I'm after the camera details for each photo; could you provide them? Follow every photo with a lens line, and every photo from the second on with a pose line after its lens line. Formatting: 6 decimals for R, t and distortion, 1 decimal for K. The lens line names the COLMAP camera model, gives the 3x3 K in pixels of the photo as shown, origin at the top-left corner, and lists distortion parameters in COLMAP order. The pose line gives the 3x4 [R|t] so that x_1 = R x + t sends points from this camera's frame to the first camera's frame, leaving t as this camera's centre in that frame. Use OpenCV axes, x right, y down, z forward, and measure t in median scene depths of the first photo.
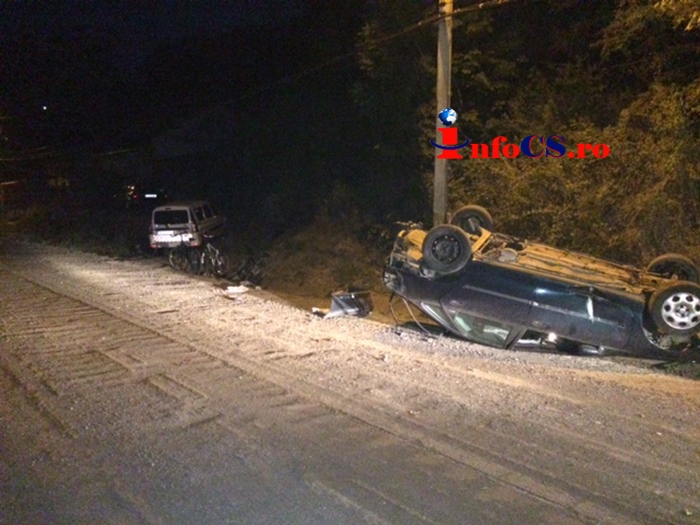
lens RADIAL K [[598.1, 0, 347.9], [0, 598.1, 258.2], [0, 0, 1]] dist [0.072950, -0.085271]
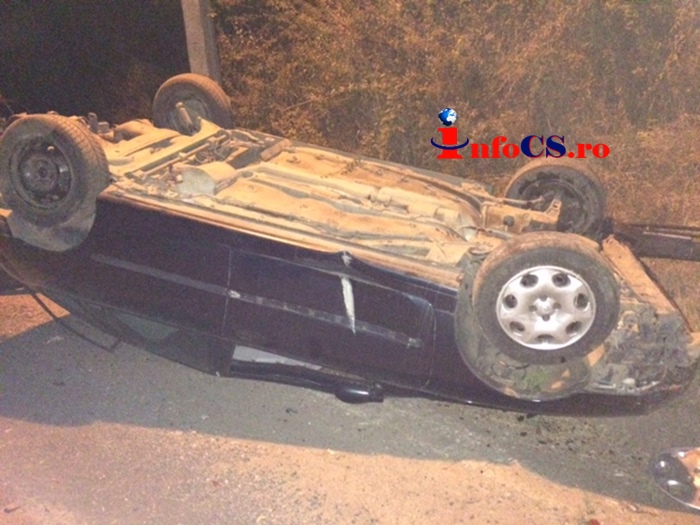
lens RADIAL K [[598.1, 0, 346.4], [0, 598.1, 263.1], [0, 0, 1]] dist [0.072950, -0.085271]
pose [[0.995793, -0.063222, 0.066330, 0.334429], [0.050585, 0.982844, 0.177364, -0.017551], [-0.076405, -0.173262, 0.981908, 0.524723]]
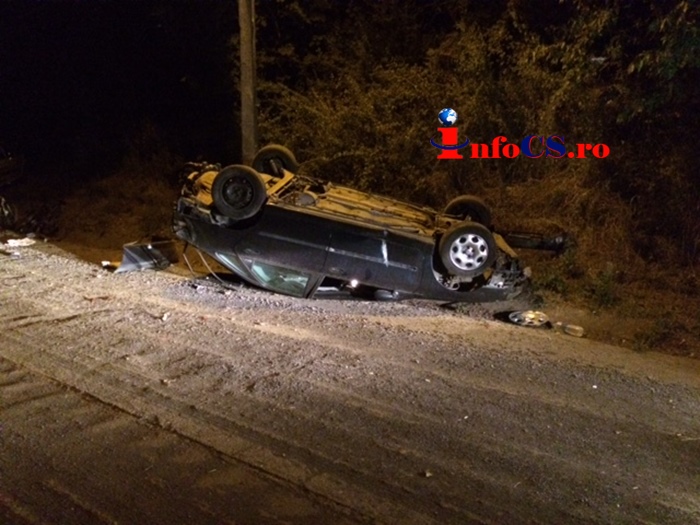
lens RADIAL K [[598.1, 0, 347.0], [0, 598.1, 259.6], [0, 0, 1]] dist [0.072950, -0.085271]
pose [[0.970265, -0.035920, 0.239364, 0.099253], [0.014097, 0.995635, 0.092265, 0.004449], [-0.241633, -0.086147, 0.966536, 0.073568]]
